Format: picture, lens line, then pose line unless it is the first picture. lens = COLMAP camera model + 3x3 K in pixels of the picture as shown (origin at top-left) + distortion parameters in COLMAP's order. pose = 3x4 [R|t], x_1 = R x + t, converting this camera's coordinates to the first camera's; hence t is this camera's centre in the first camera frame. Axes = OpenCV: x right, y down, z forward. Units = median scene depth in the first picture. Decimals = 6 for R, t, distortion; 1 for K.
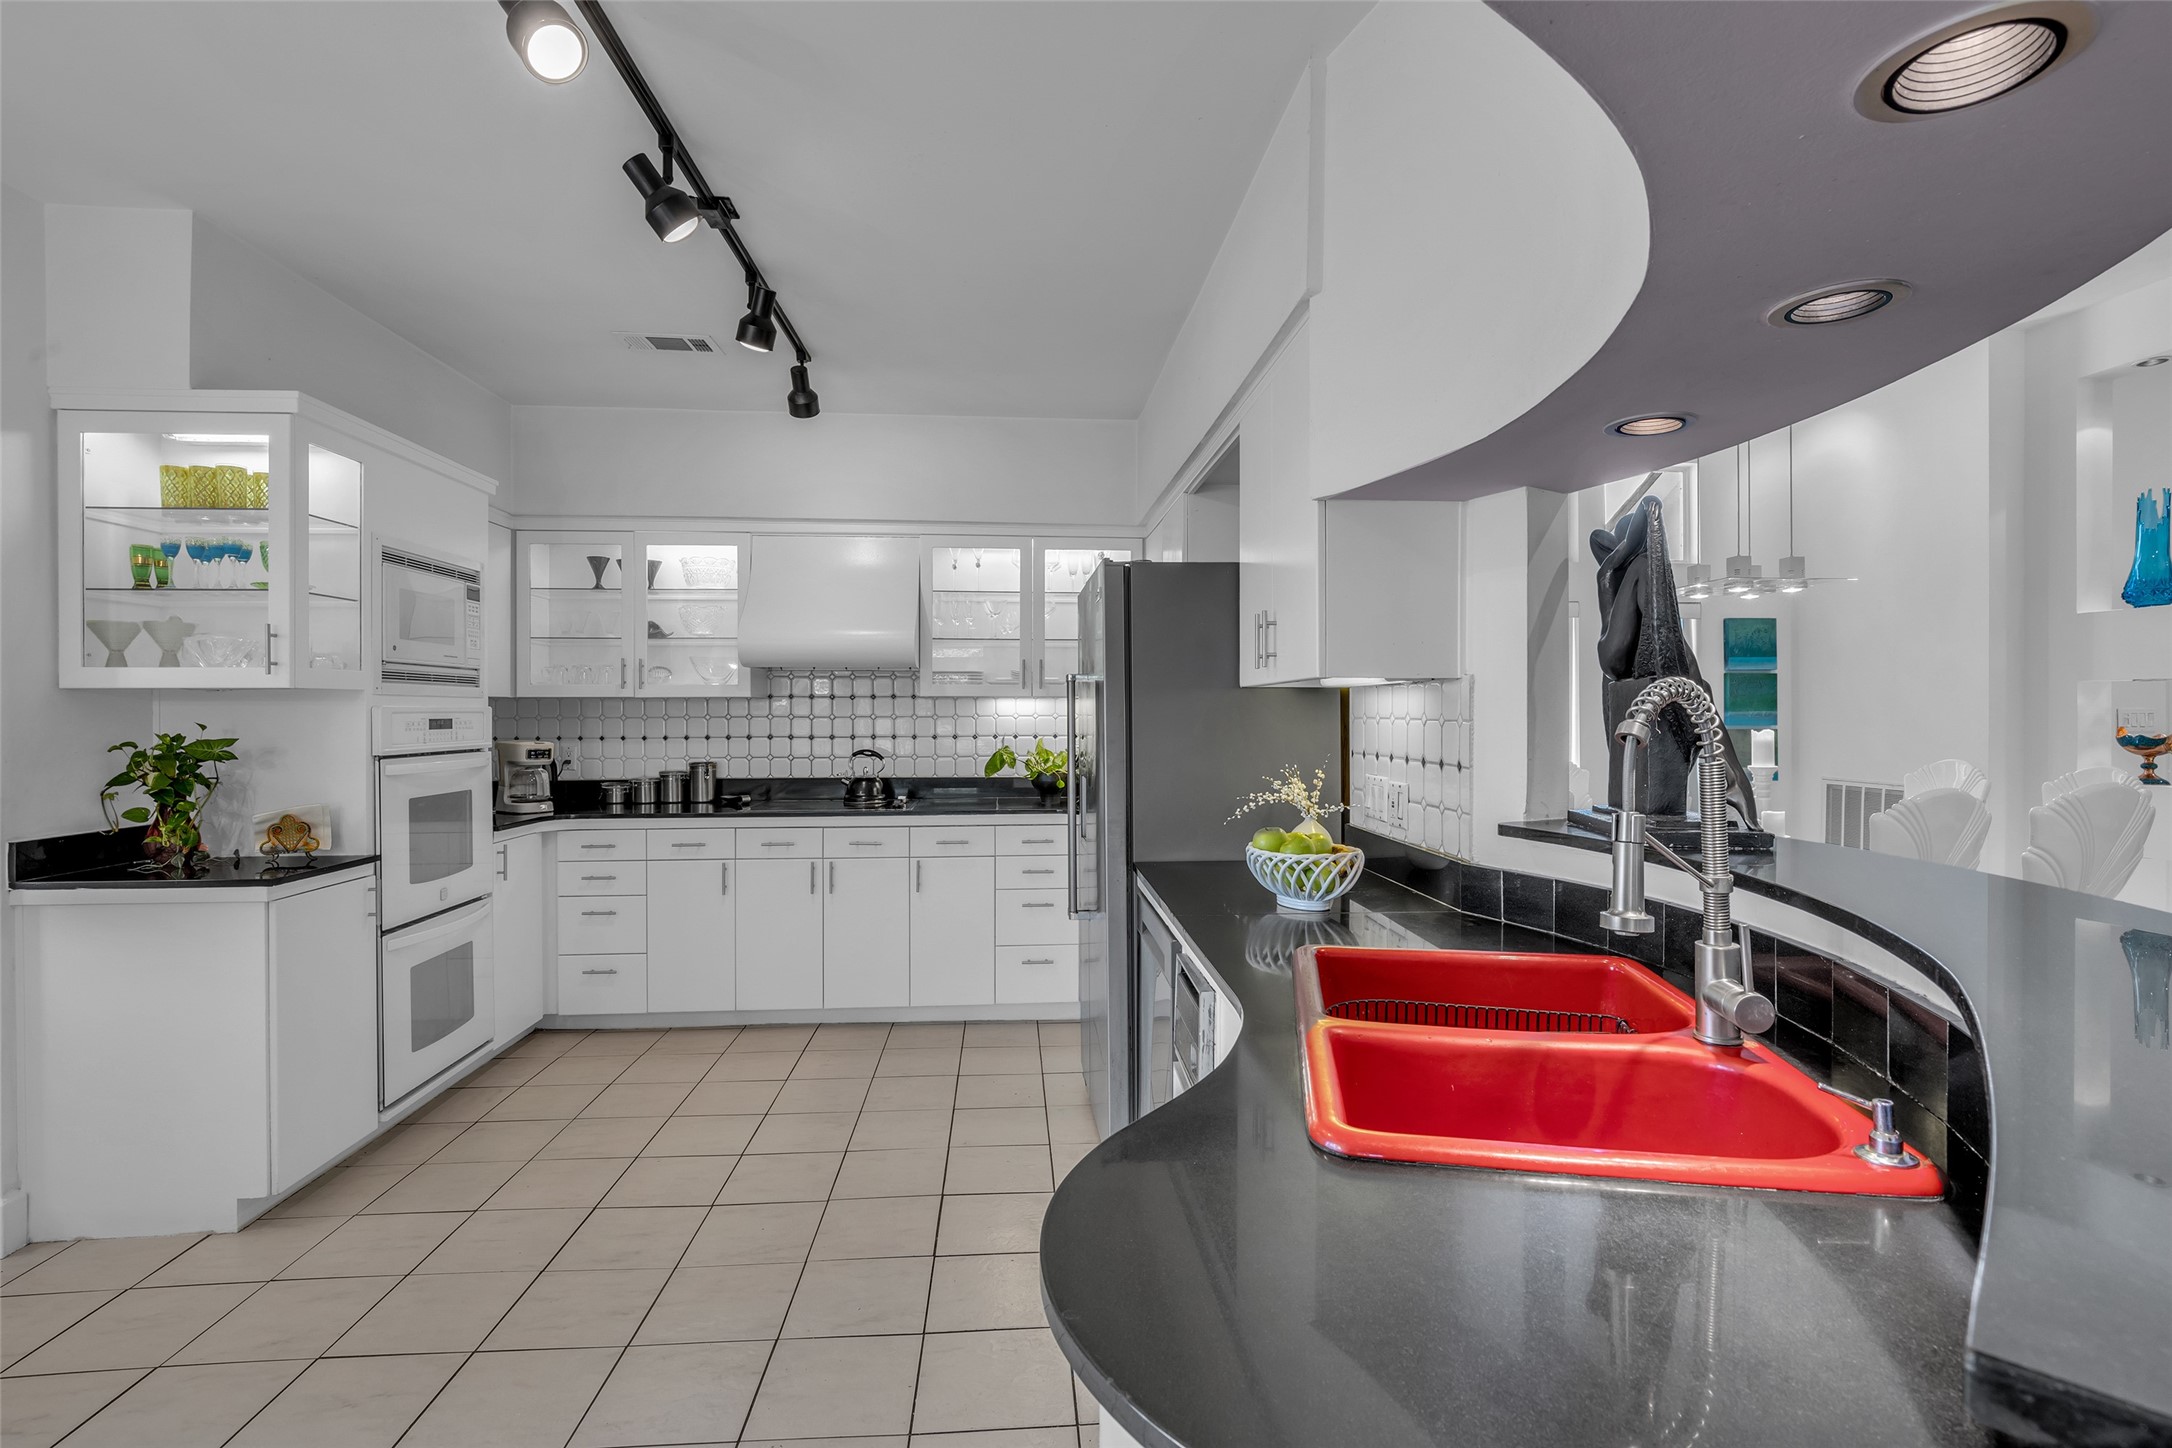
lens RADIAL K [[1010.2, 0, 1100.9], [0, 1010.2, 706.9], [0, 0, 1]] dist [-0.014203, 0.002858]
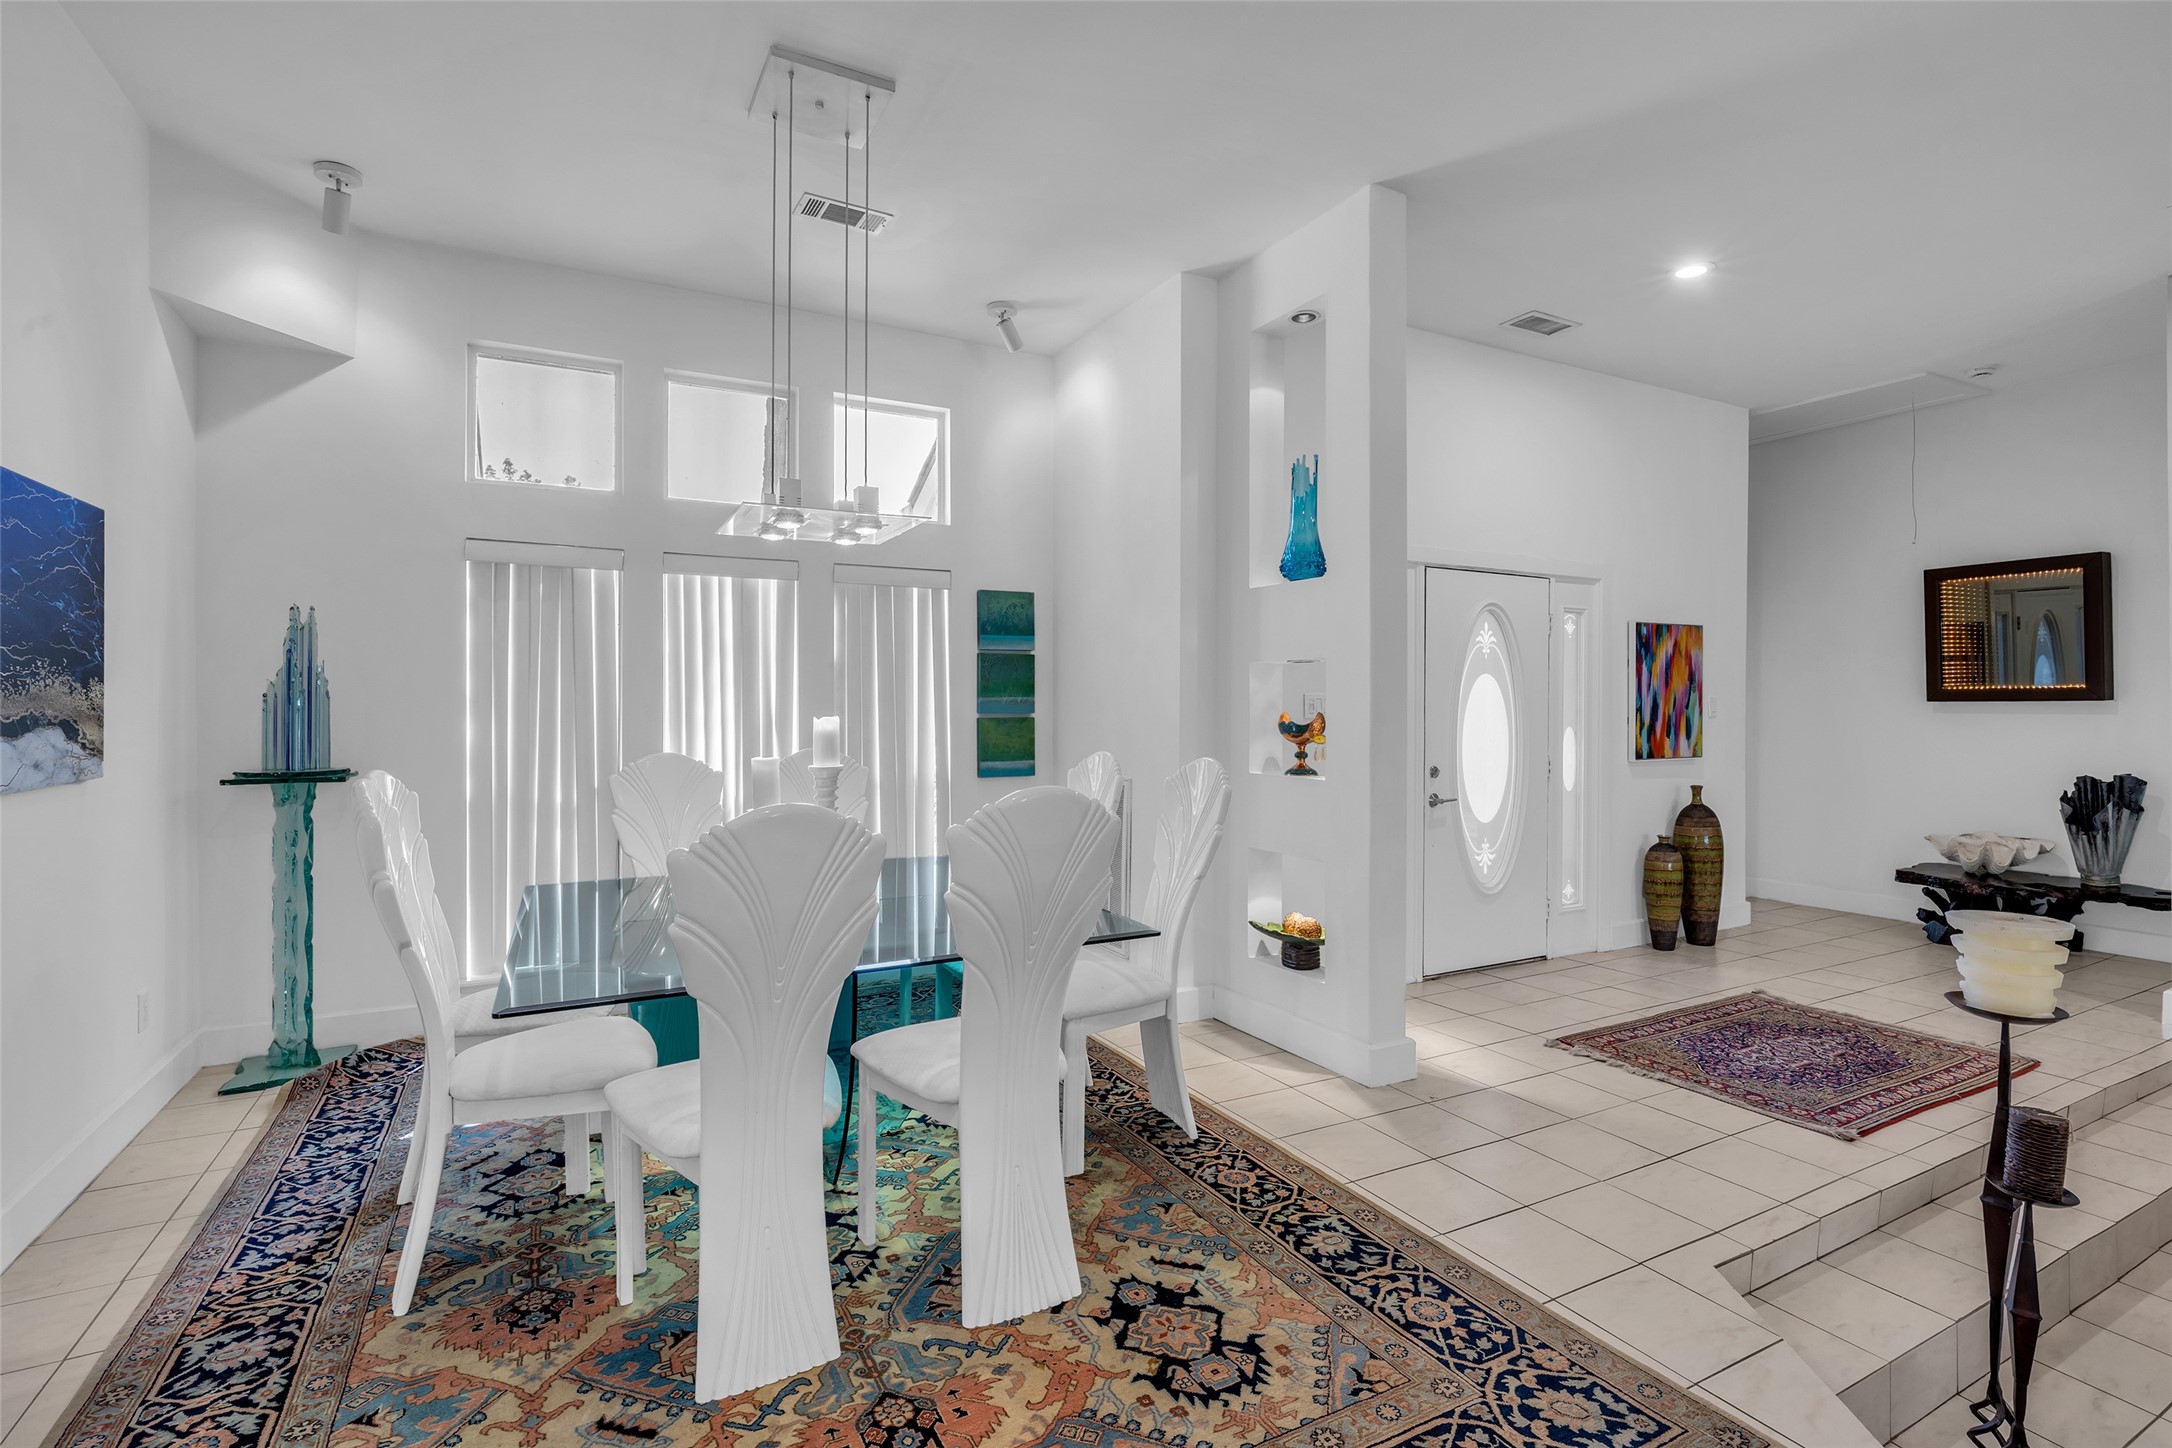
lens RADIAL K [[1010.2, 0, 1083.9], [0, 1010.2, 703.2], [0, 0, 1]] dist [-0.014203, 0.002858]
pose [[0.922171, 0.003149, 0.386769, 0.580547], [-0.004597, 0.999985, 0.002819, 0.011004], [-0.386754, -0.004378, 0.922172, 0.249110]]
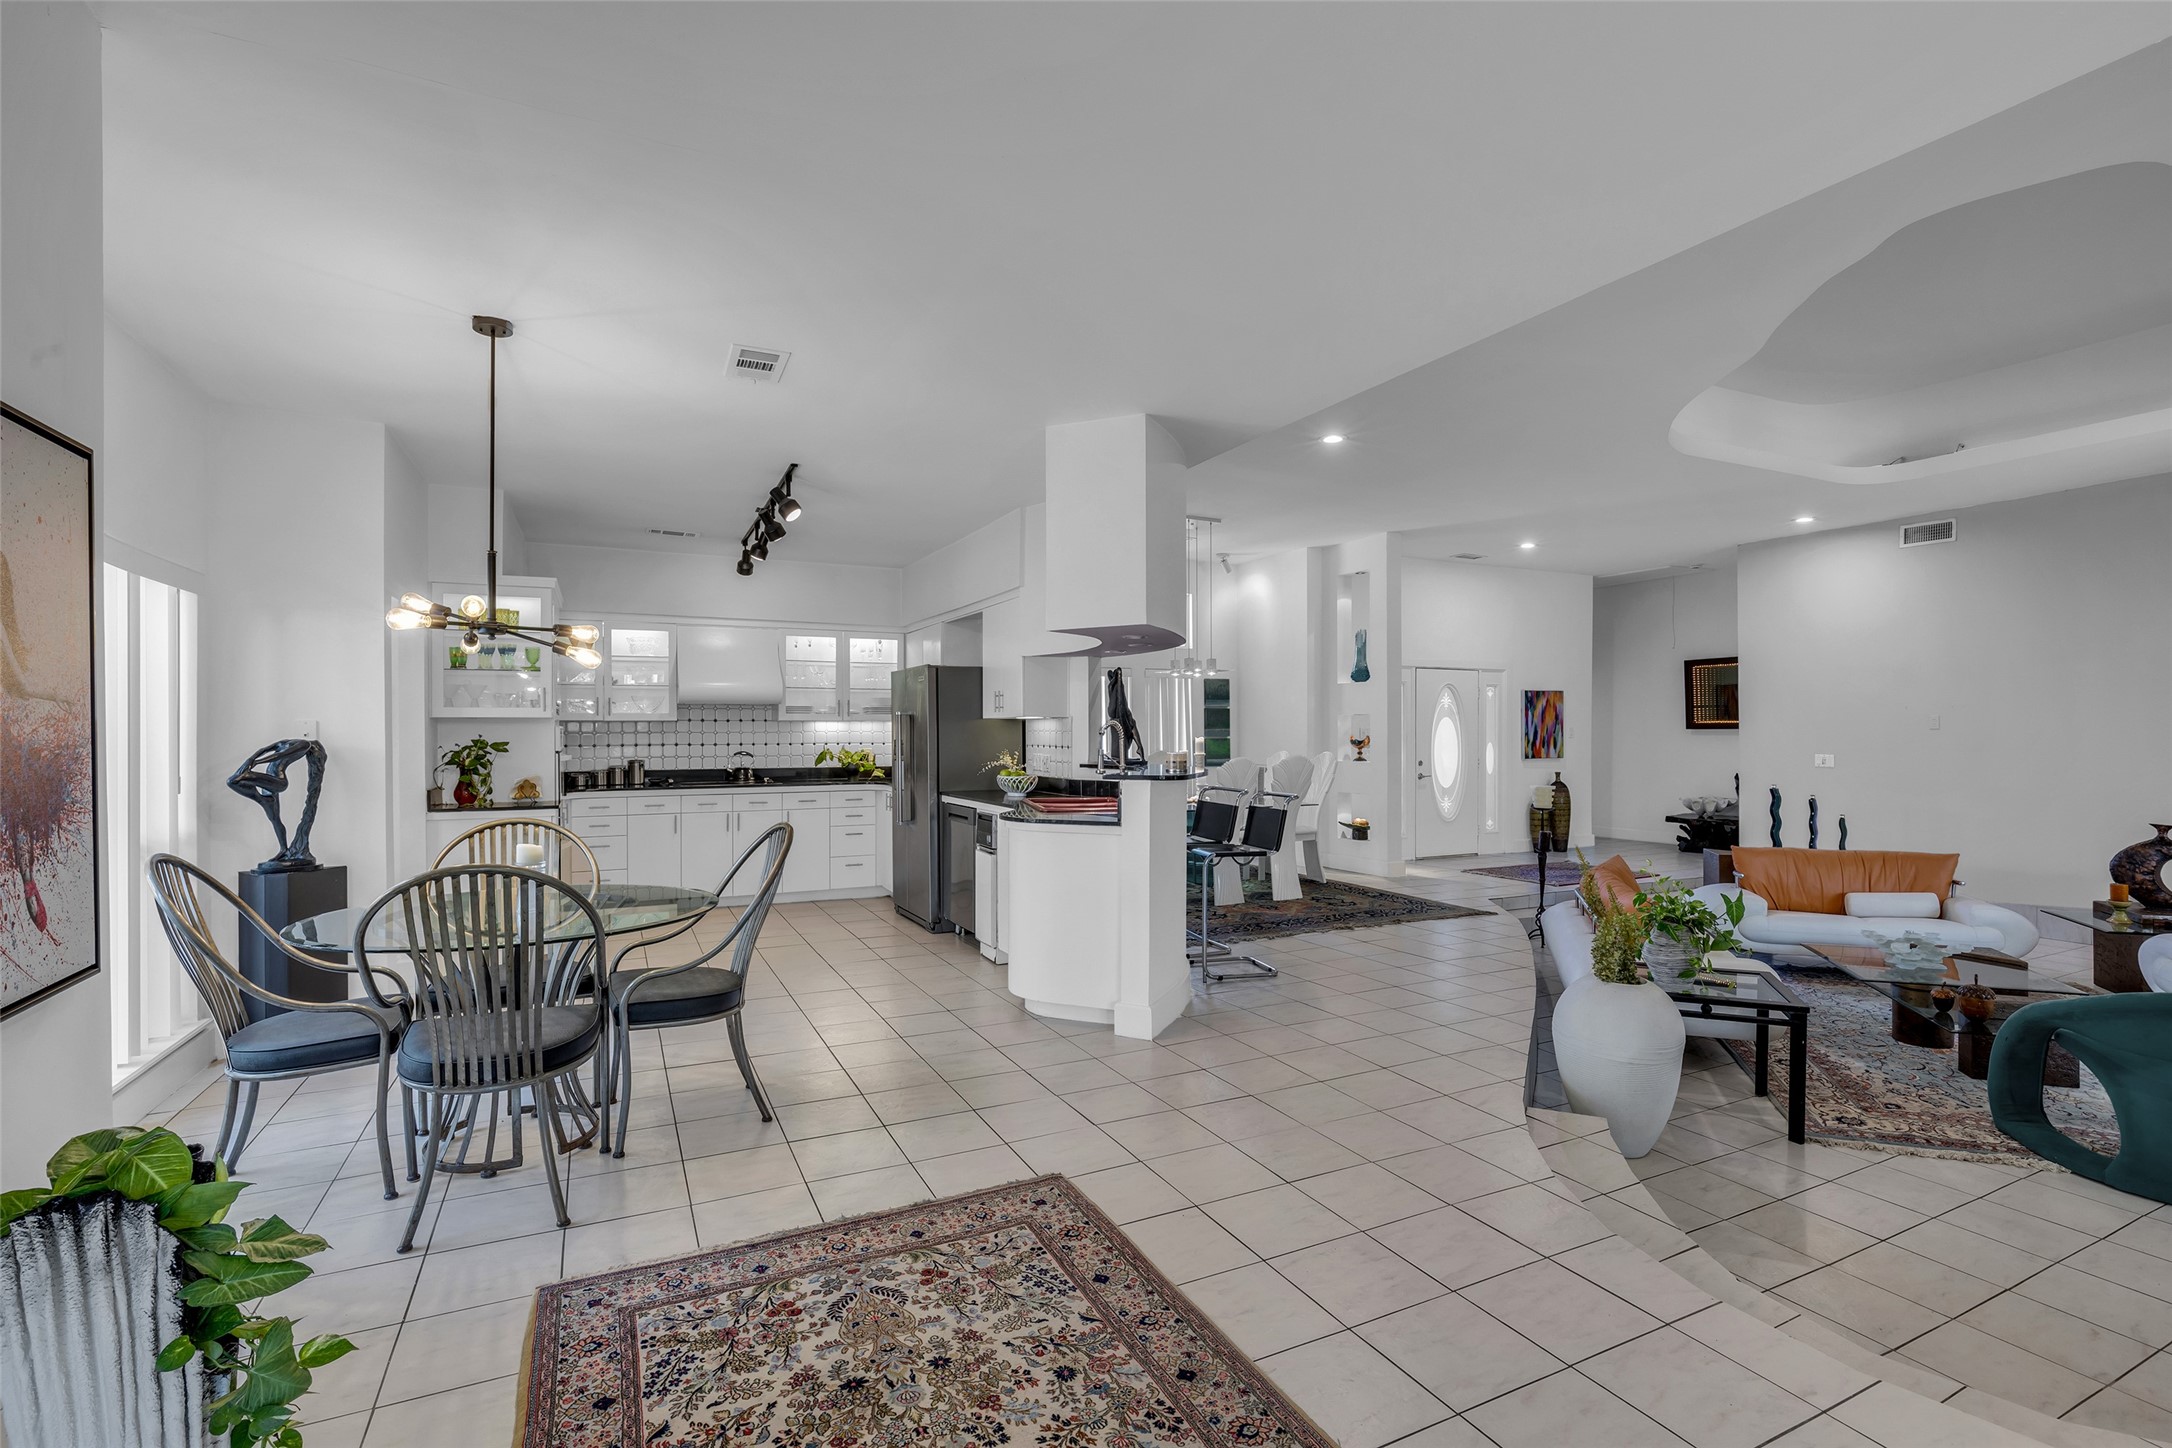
lens RADIAL K [[1010.2, 0, 1098.1], [0, 1010.2, 734.3], [0, 0, 1]] dist [-0.014203, 0.002858]
pose [[0.932234, -0.002321, 0.361849, -0.367573], [-0.000674, 0.999967, 0.008153, -0.001478], [-0.361856, -0.007844, 0.932201, -1.040702]]
